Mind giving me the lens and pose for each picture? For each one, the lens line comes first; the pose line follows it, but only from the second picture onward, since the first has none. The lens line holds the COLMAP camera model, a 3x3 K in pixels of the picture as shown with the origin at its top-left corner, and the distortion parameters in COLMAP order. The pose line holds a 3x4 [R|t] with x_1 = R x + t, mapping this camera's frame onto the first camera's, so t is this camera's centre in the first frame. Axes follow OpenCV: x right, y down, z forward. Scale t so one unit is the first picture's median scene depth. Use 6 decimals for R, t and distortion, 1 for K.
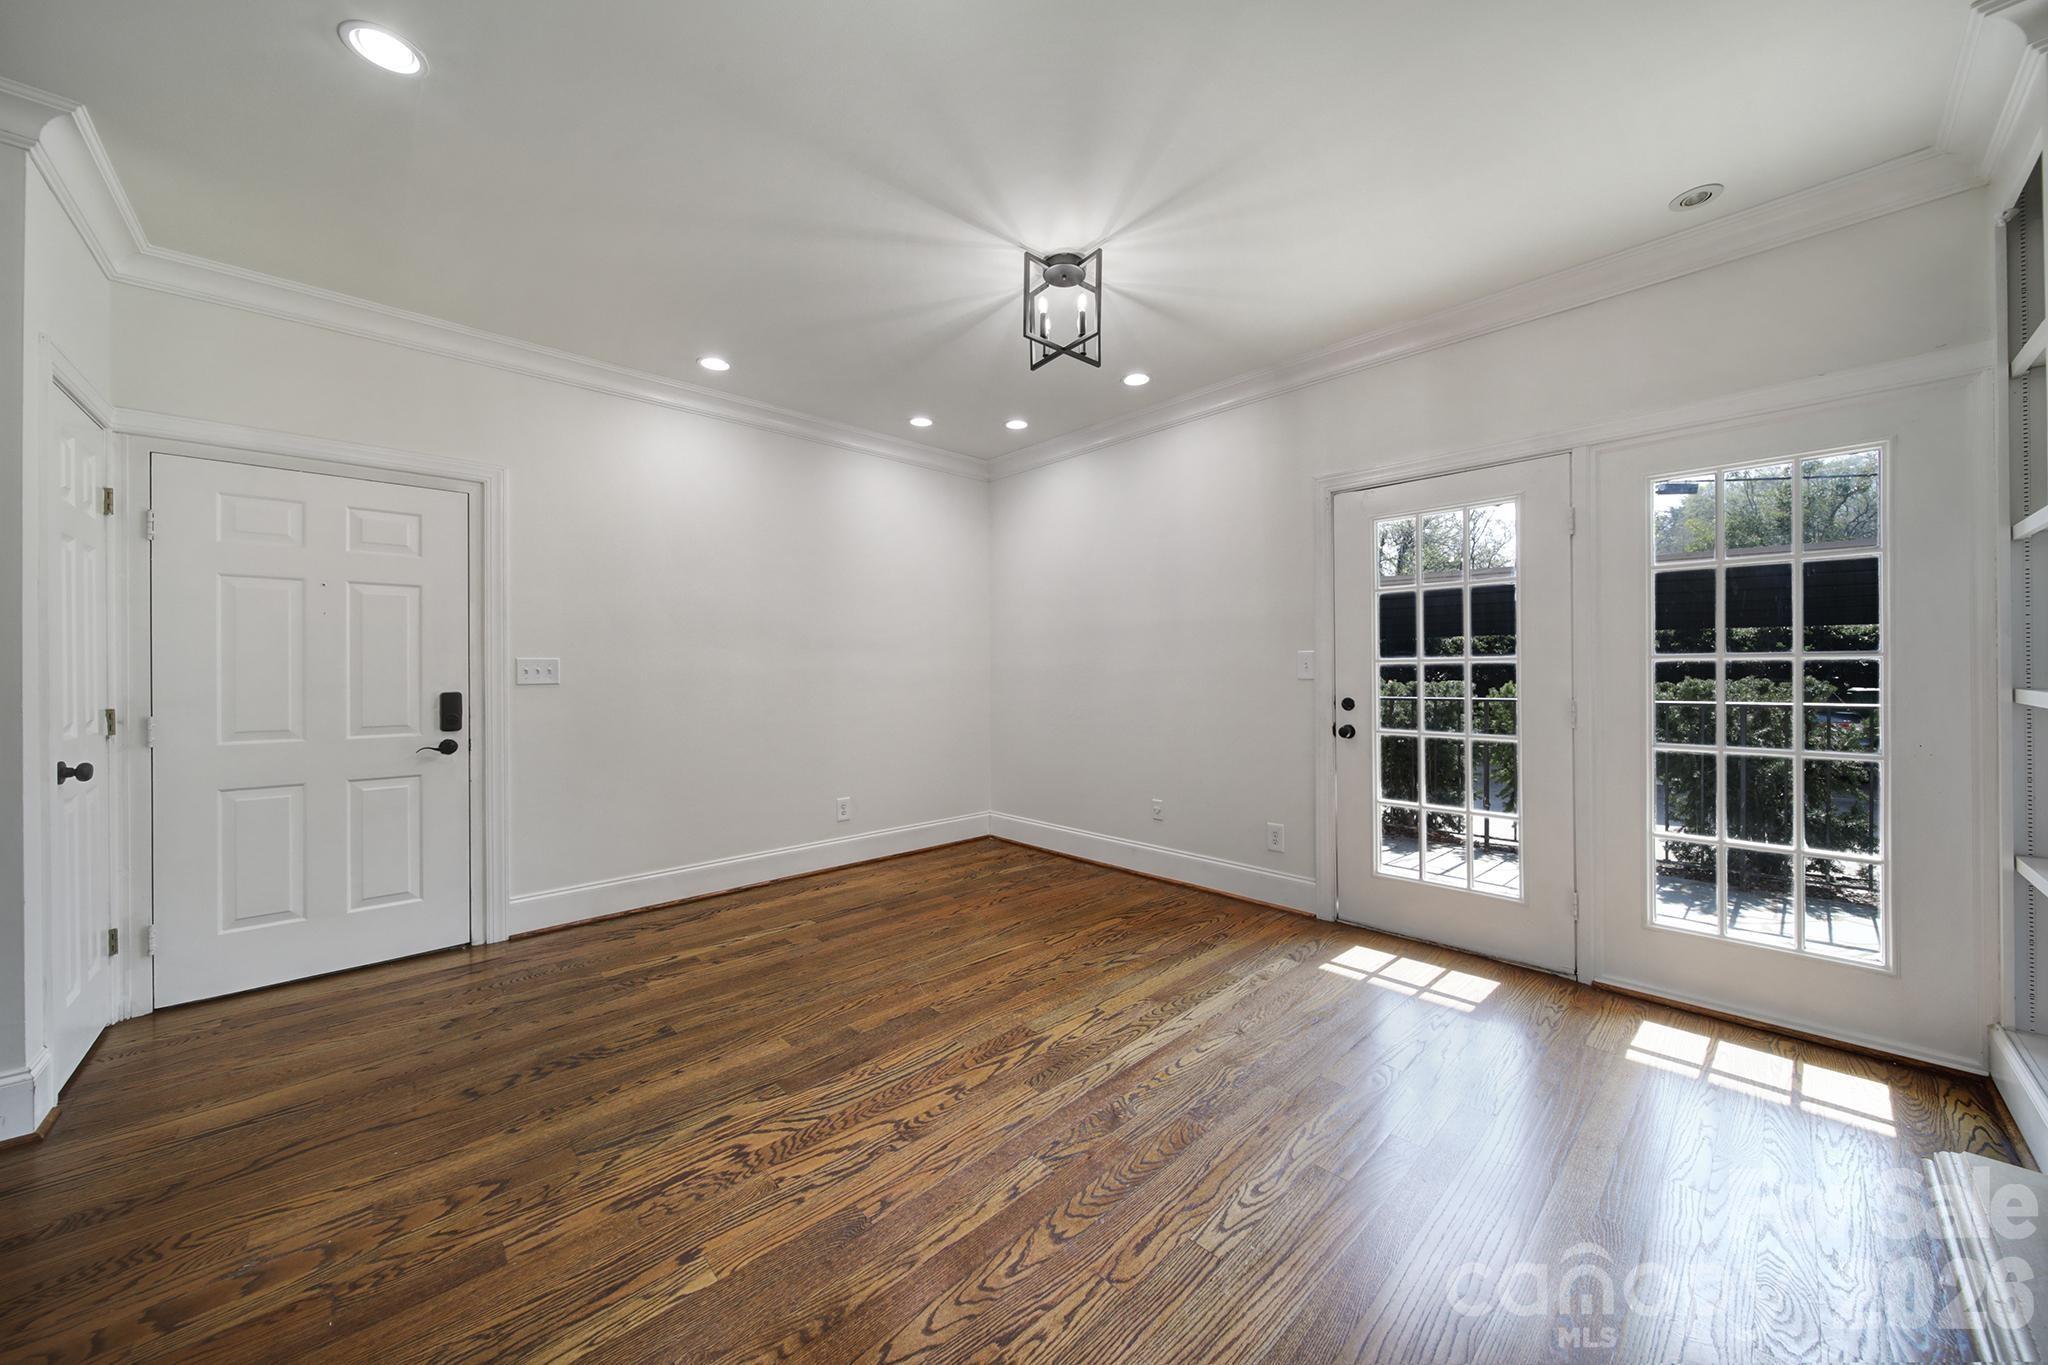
lens RADIAL K [[724.2, 0, 1021.9], [0, 724.2, 672.9], [0, 0, 1]] dist [-0.000799, -0.000111]
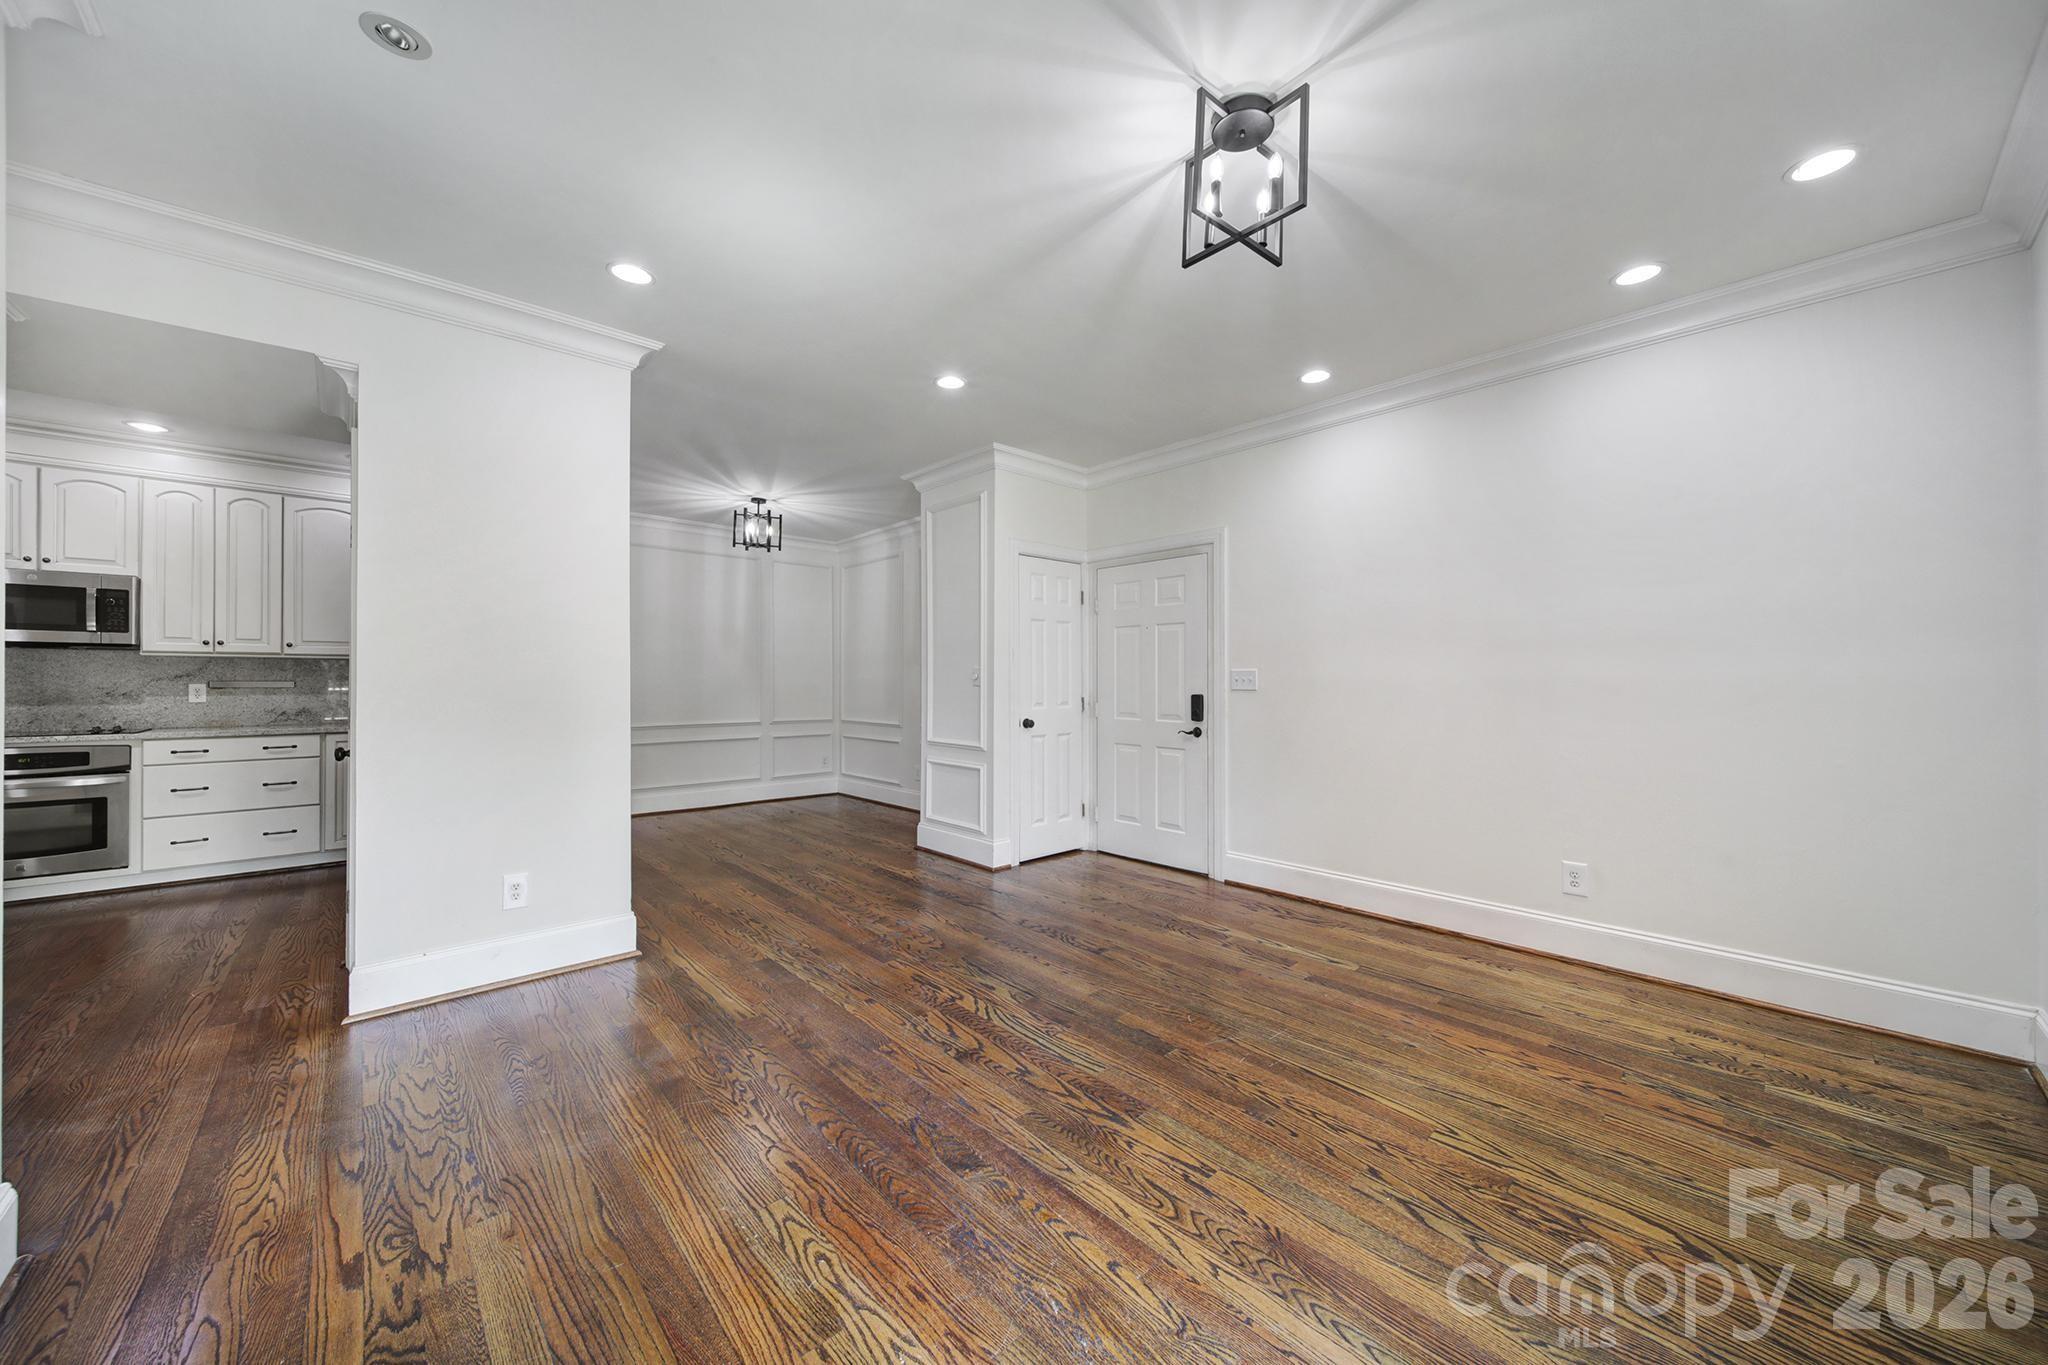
lens RADIAL K [[724.2, 0, 1019.5], [0, 724.2, 675.5], [0, 0, 1]] dist [-0.000799, -0.000111]
pose [[-0.013982, -0.000813, -0.999902, 0.813104], [-0.002392, 0.999997, -0.000780, -0.011269], [0.999899, 0.002381, -0.013984, 0.831216]]
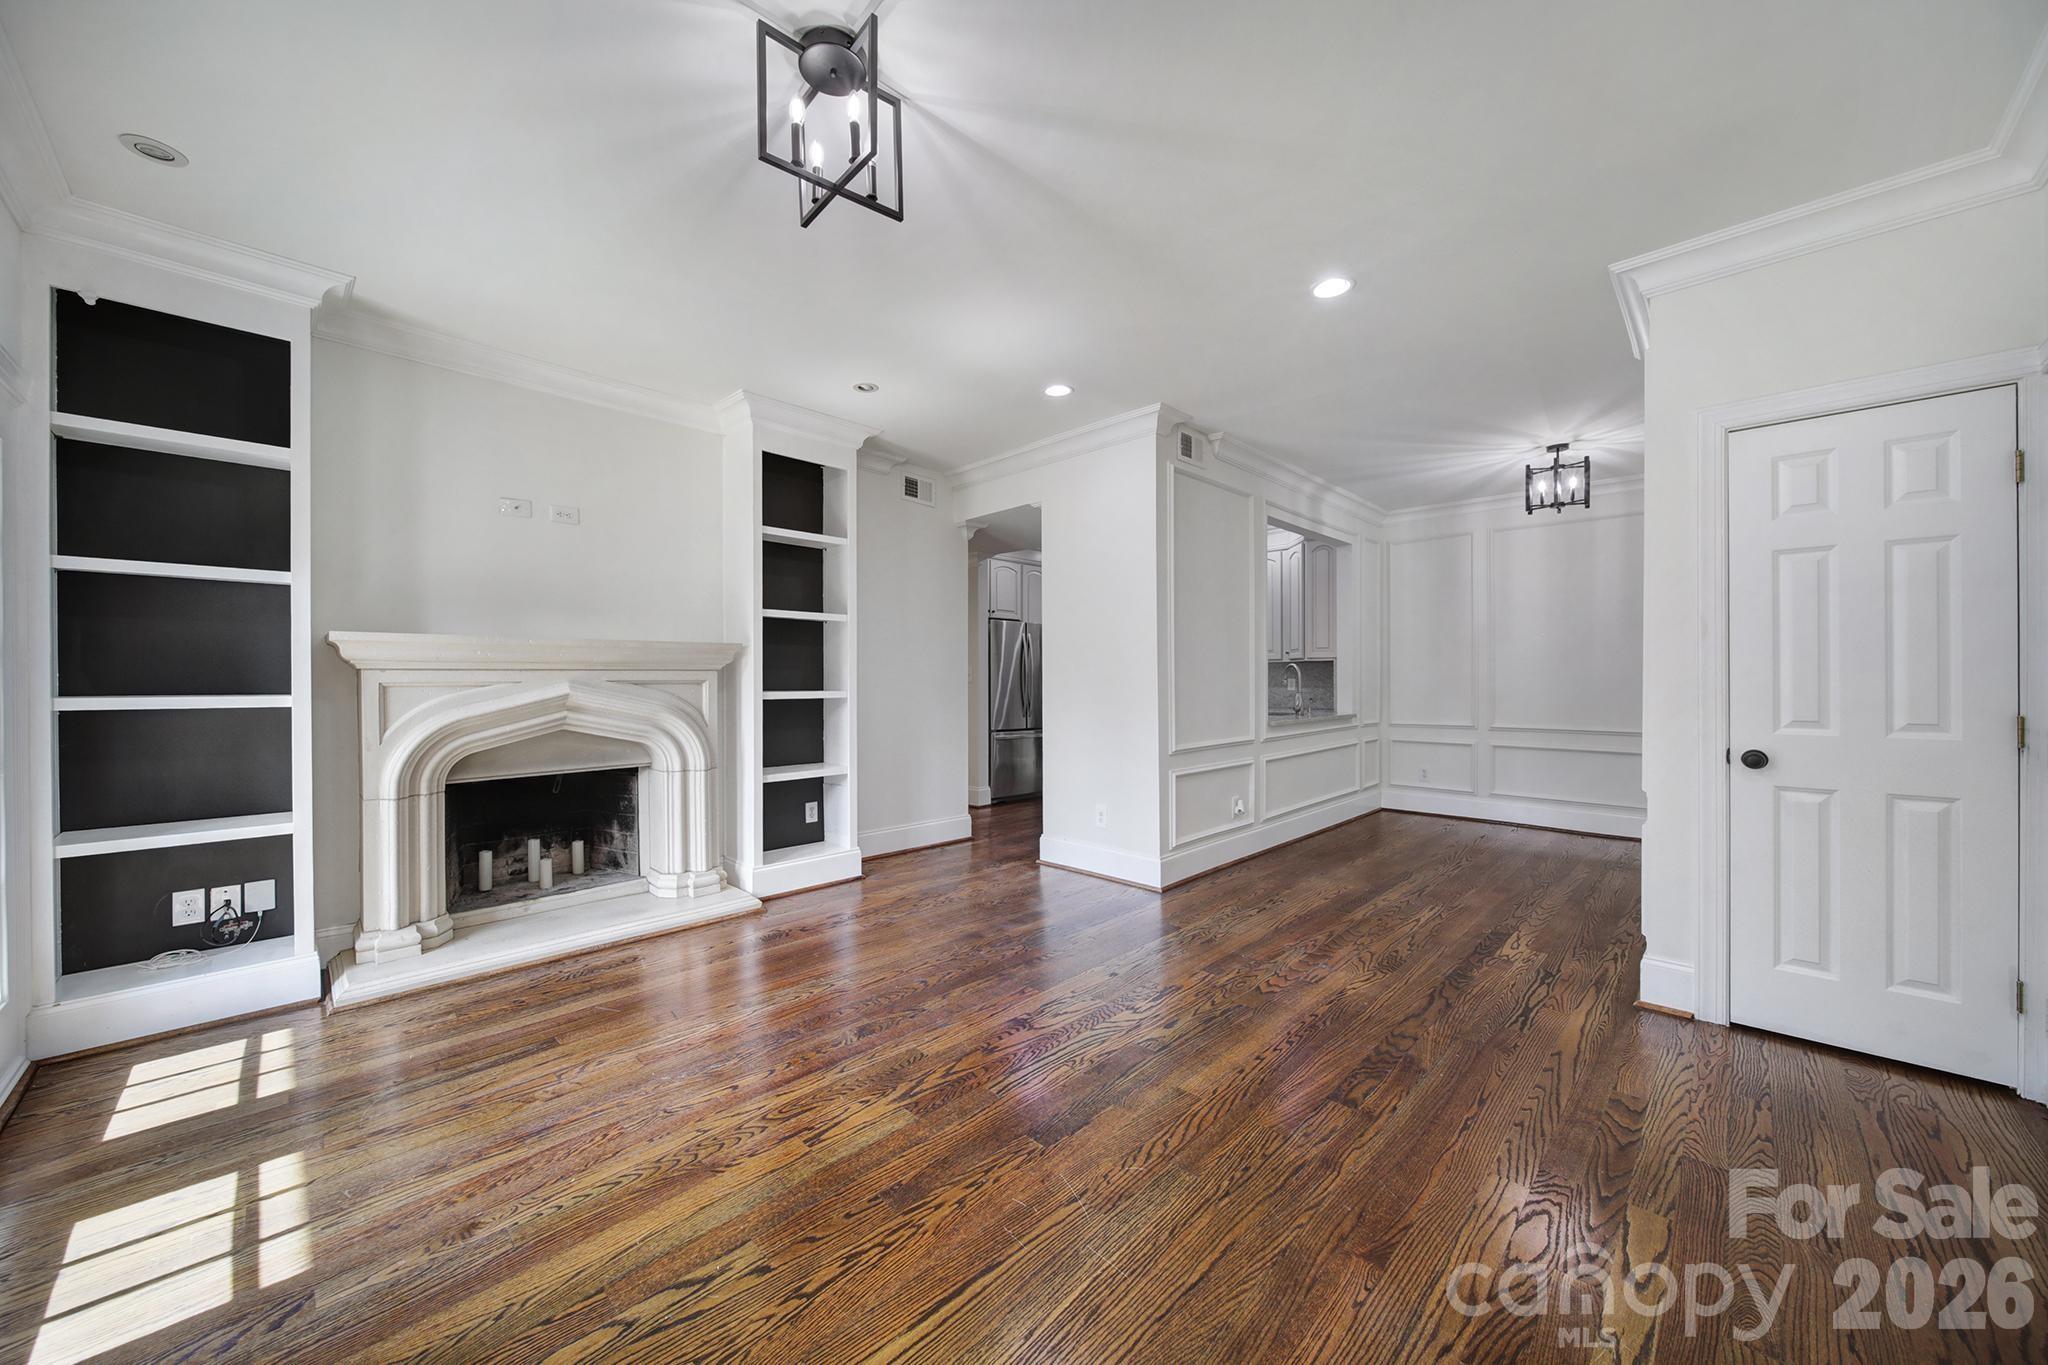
lens RADIAL K [[724.2, 0, 1024.2], [0, 724.2, 681.6], [0, 0, 1]] dist [-0.000799, -0.000111]
pose [[-0.998977, 0.006721, -0.044721, -0.080268], [0.006439, 0.999958, 0.006462, -0.002849], [0.044762, 0.006167, -0.998979, 1.750083]]
